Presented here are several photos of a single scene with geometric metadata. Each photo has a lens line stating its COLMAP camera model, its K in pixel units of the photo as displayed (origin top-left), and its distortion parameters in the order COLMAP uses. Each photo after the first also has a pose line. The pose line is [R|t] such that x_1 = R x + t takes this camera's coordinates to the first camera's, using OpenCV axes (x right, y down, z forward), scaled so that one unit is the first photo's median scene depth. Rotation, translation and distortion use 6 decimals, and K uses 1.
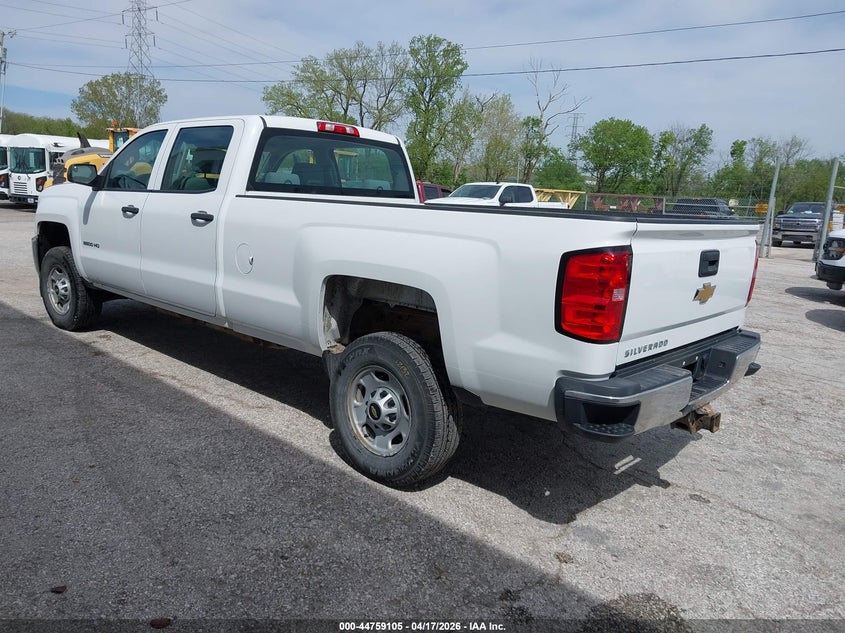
lens RADIAL K [[690.0, 0, 414.8], [0, 690.0, 319.6], [0, 0, 1]] dist [-0.002576, -0.002672]
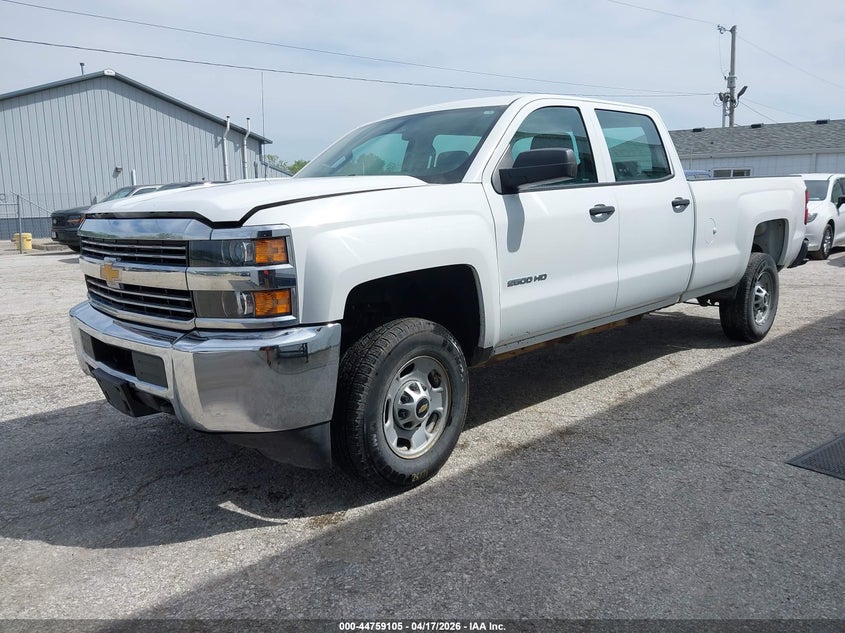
lens RADIAL K [[690.0, 0, 414.8], [0, 690.0, 319.6], [0, 0, 1]] dist [-0.002576, -0.002672]
pose [[0.038614, -0.231781, 0.972001, -1.572993], [0.219896, 0.950853, 0.218002, -0.337899], [-0.974759, 0.205322, 0.087684, 1.526445]]
